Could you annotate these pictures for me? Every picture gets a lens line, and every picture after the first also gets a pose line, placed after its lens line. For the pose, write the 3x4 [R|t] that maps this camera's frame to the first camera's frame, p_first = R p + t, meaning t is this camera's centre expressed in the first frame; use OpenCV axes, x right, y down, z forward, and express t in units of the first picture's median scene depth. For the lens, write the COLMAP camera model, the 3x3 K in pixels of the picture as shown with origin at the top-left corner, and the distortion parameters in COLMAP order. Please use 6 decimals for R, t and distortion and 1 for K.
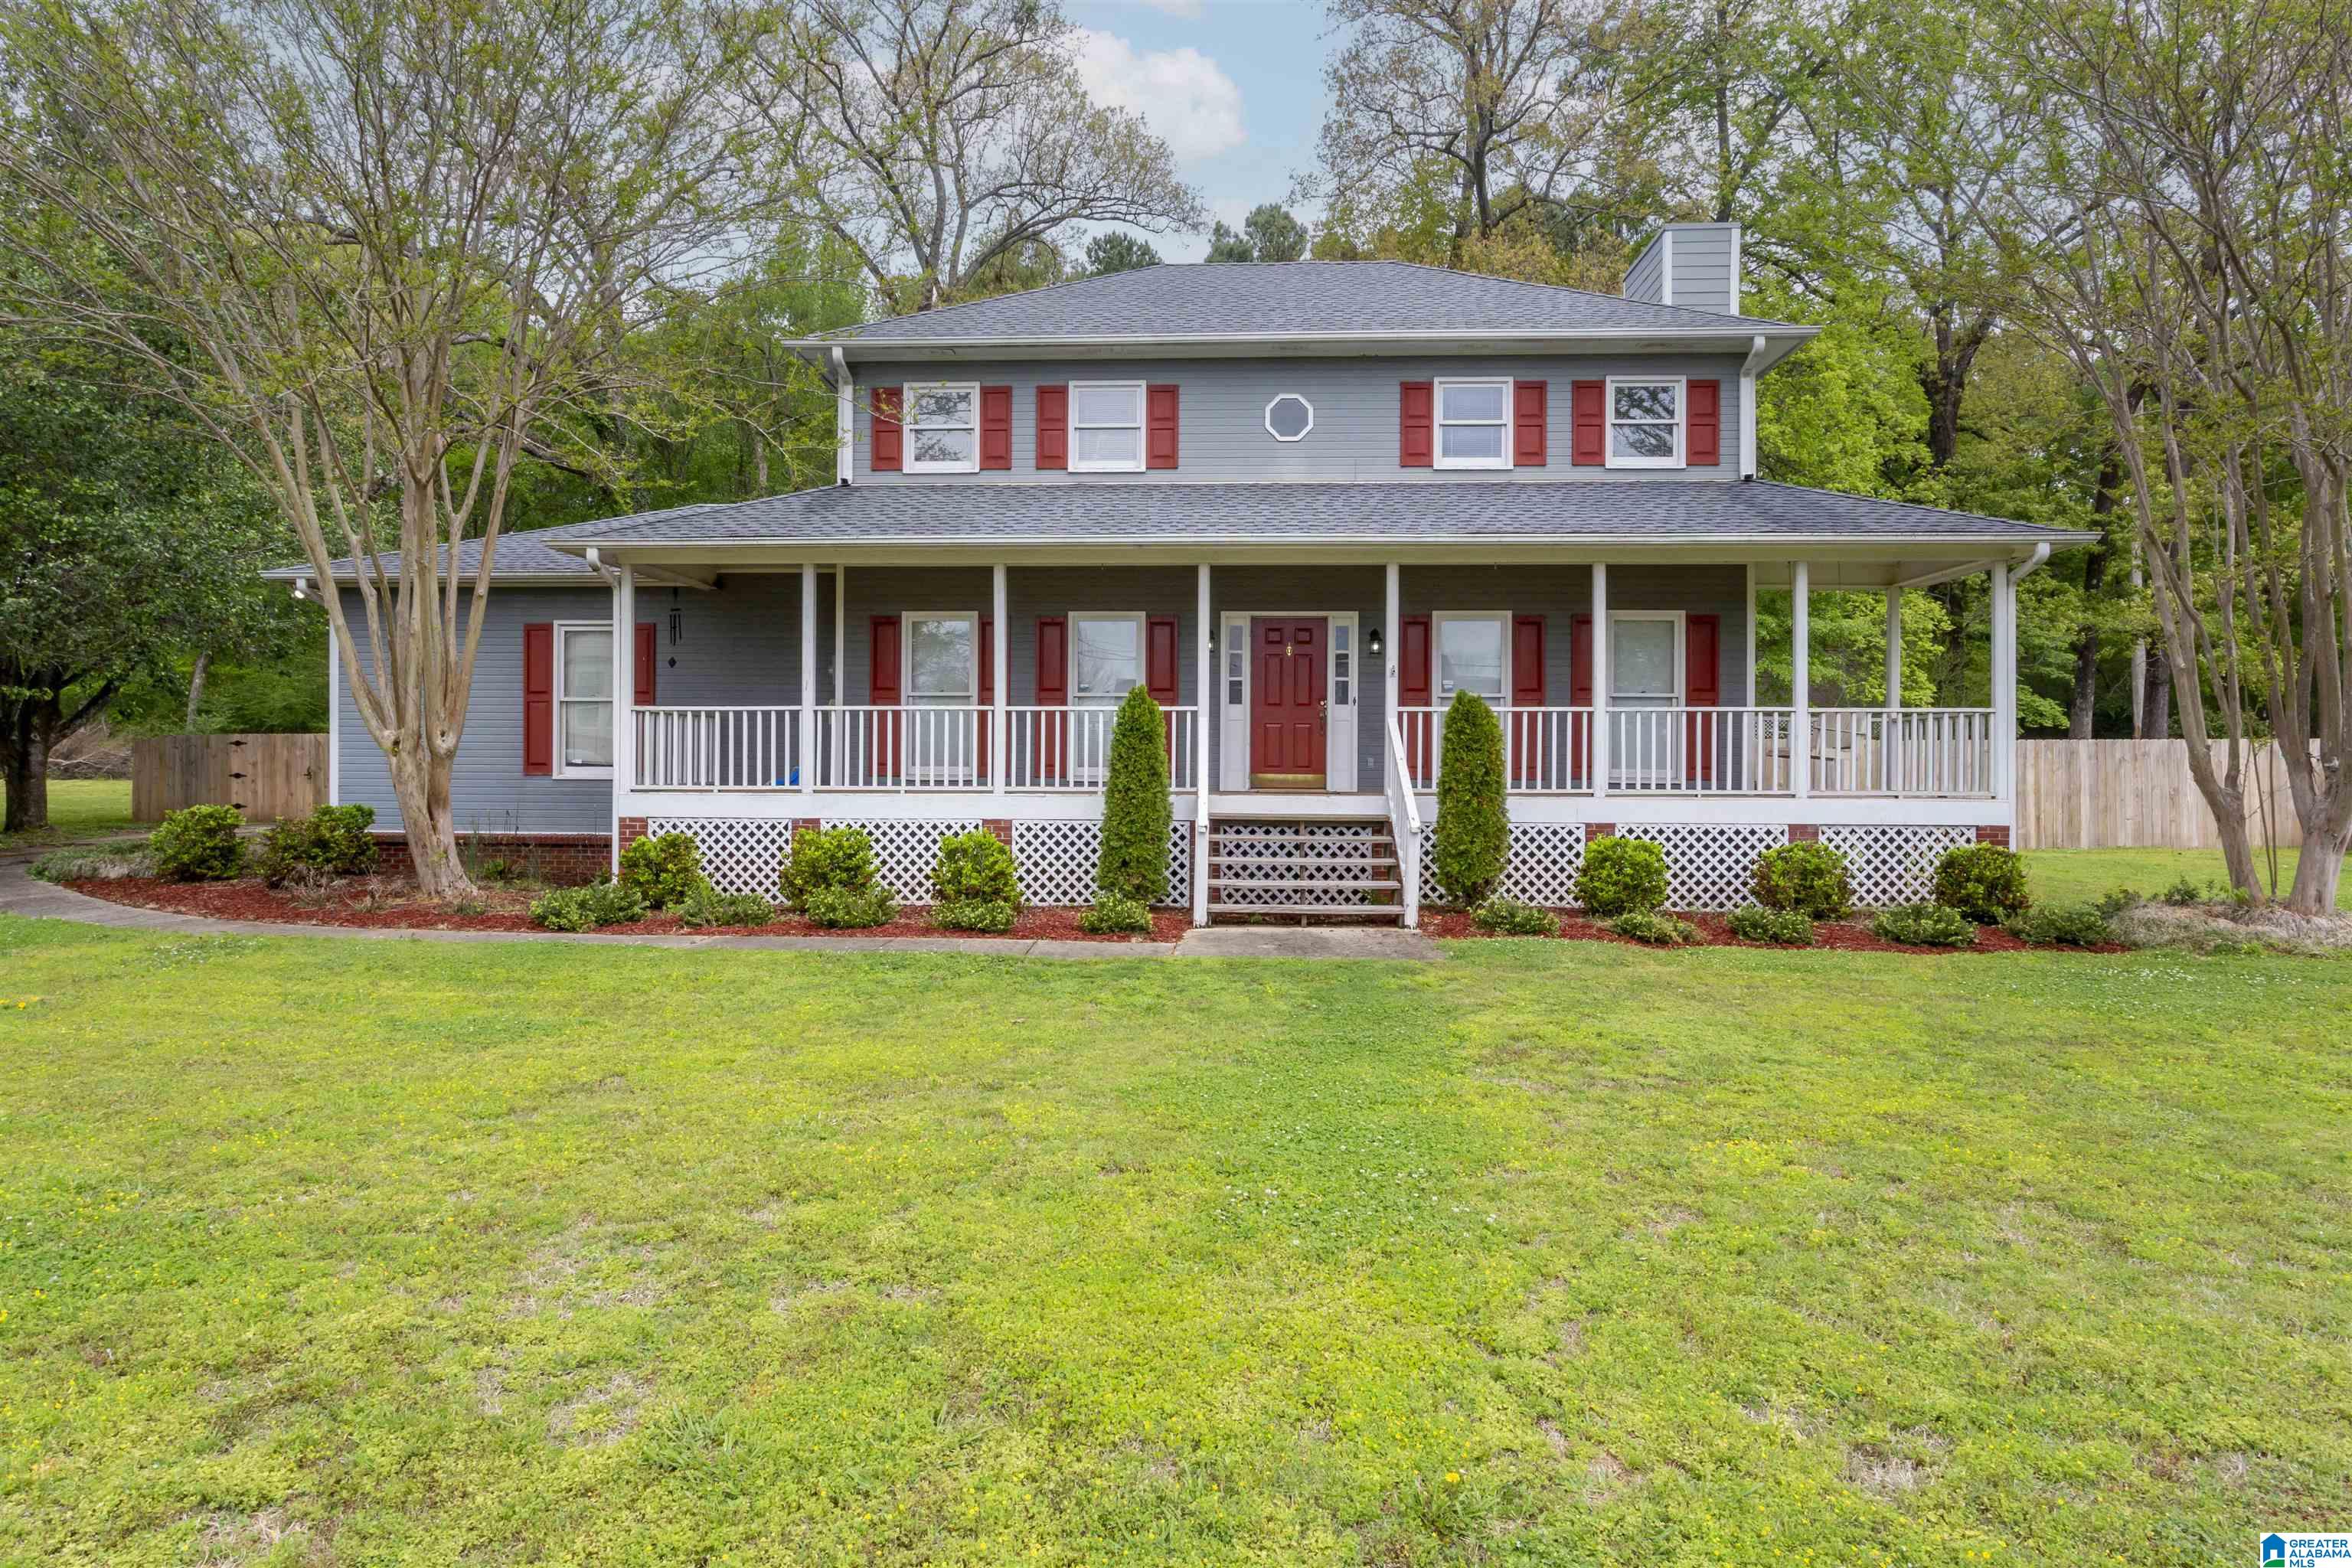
lens RADIAL K [[1221.8, 0, 1257.5], [0, 1221.8, 778.3], [0, 0, 1]] dist [0.000990, -0.000160]
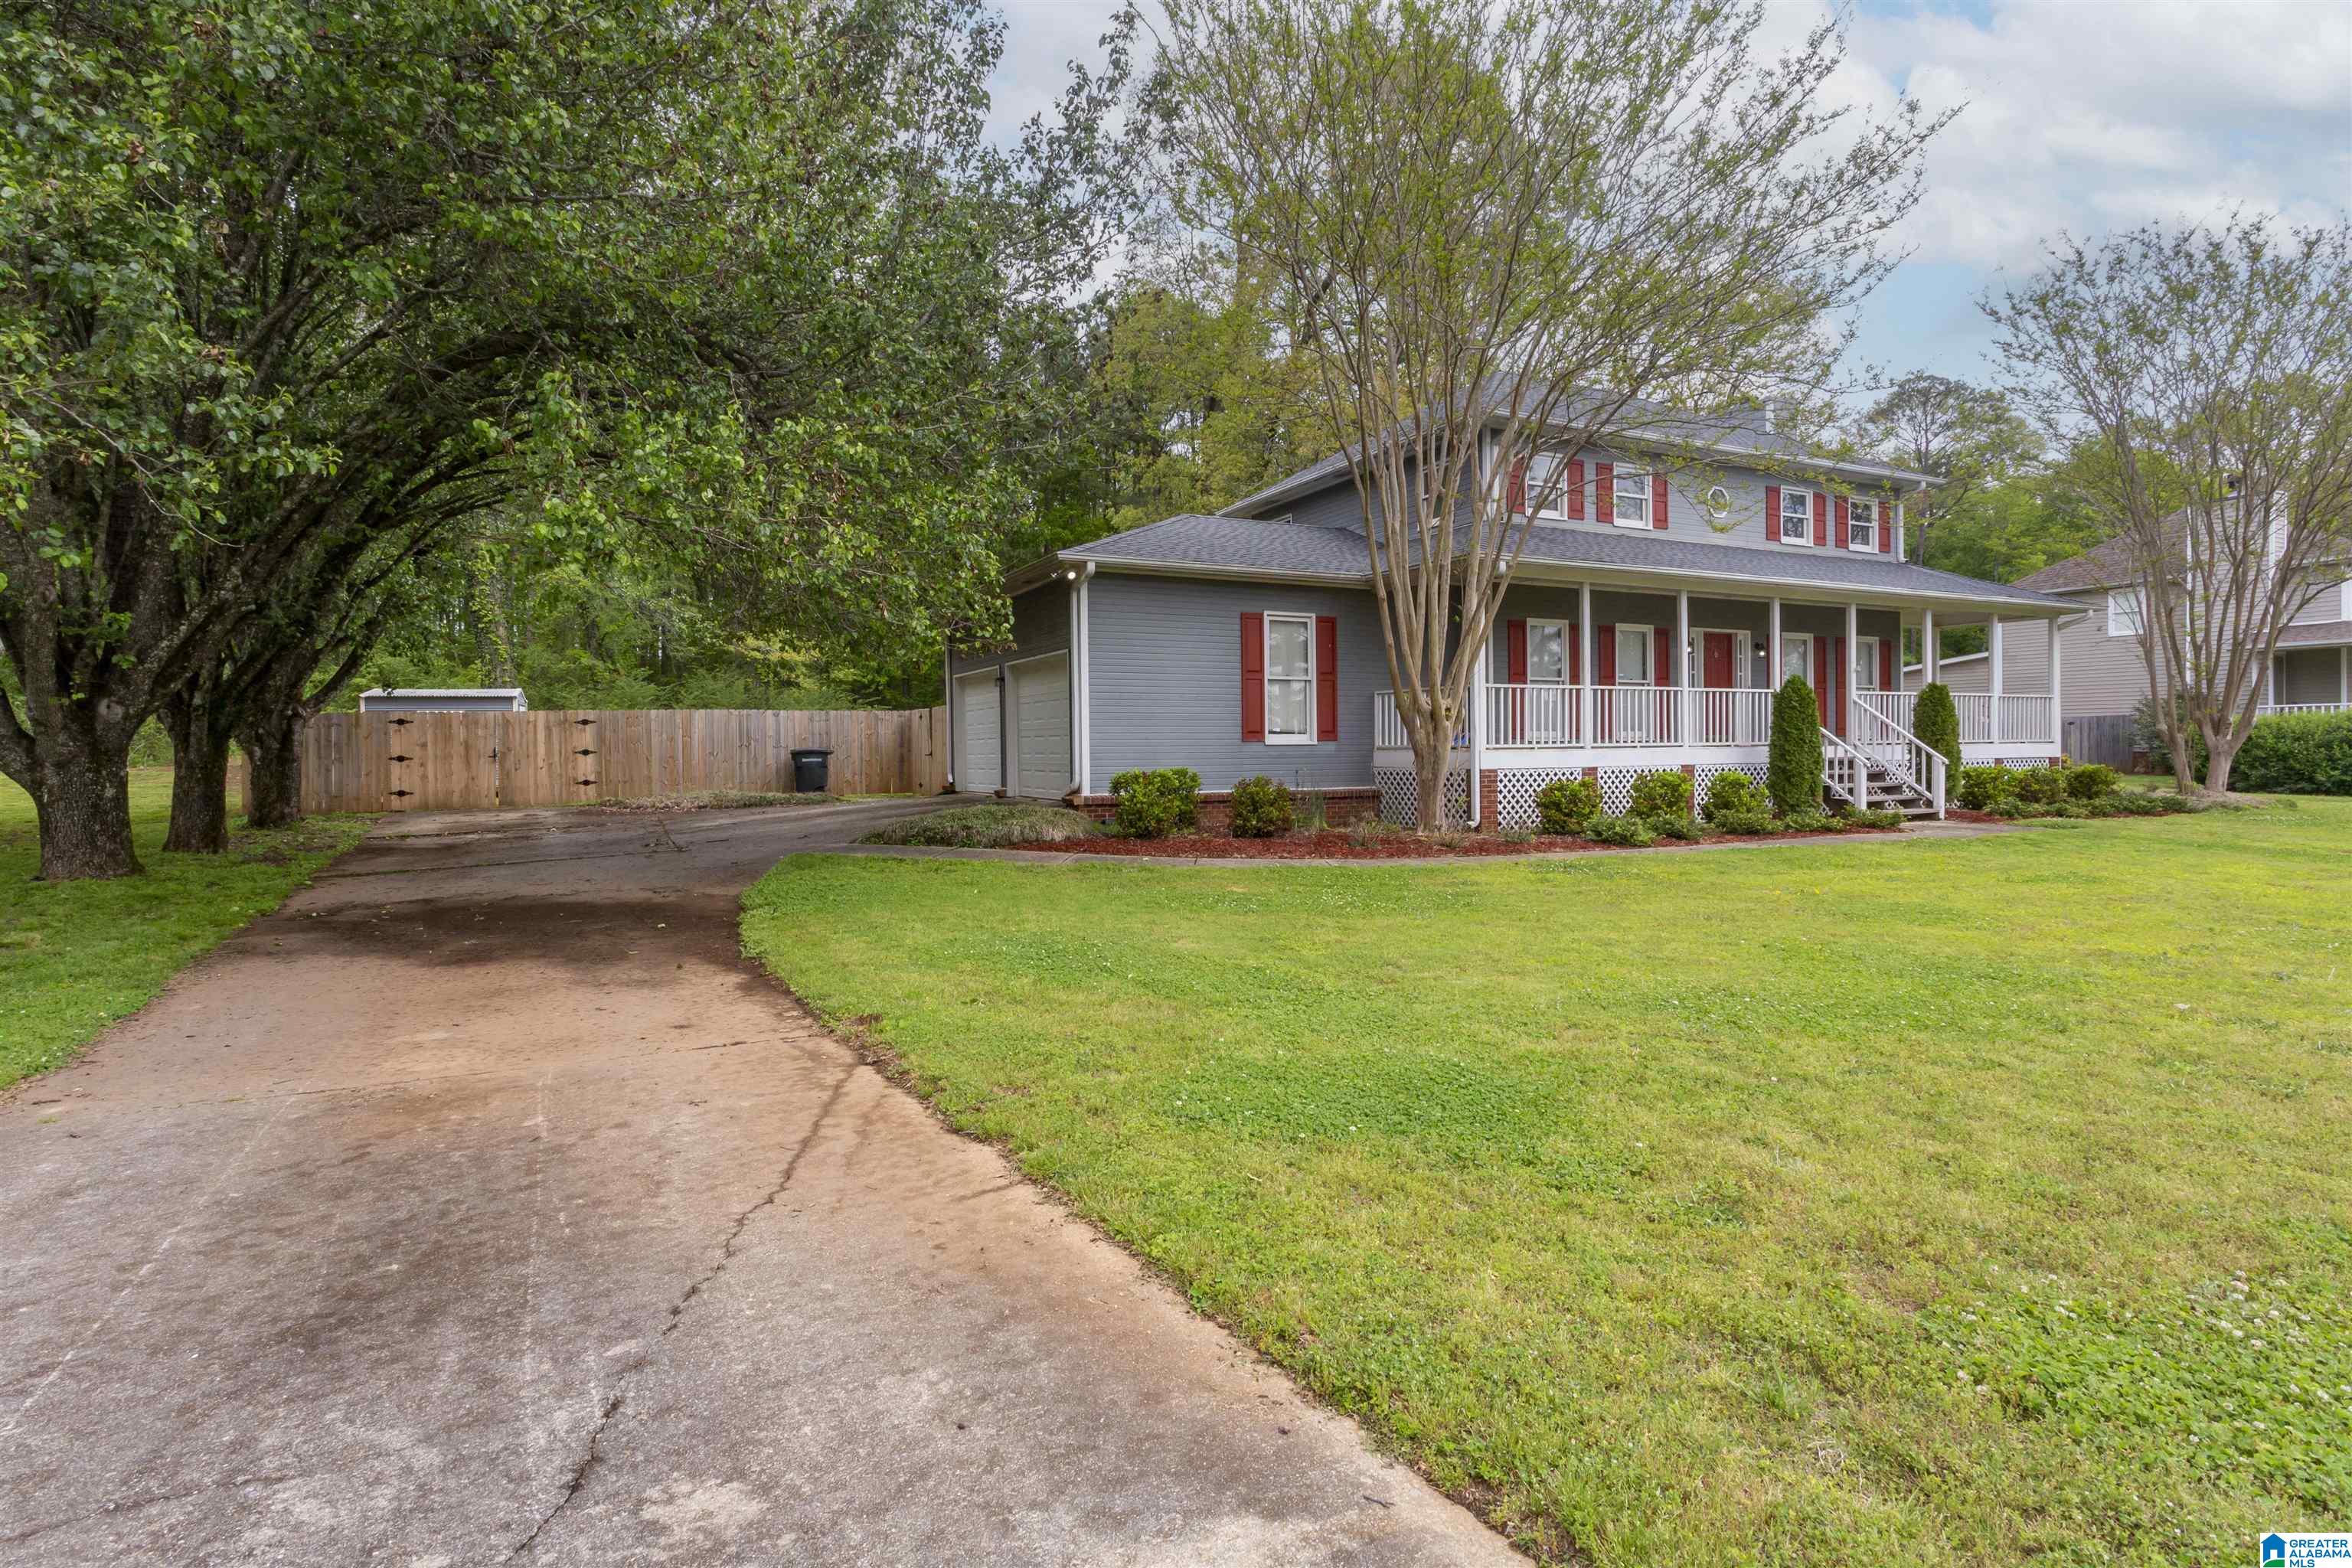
lens RADIAL K [[1145.7, 0, 1184.0], [0, 1145.7, 777.9], [0, 0, 1]] dist [0.013122, -0.000900]
pose [[0.860404, -0.030554, 0.508695, -1.331431], [0.019291, 0.999438, 0.027401, 0.001049], [-0.509247, -0.013763, 0.860510, 0.089280]]
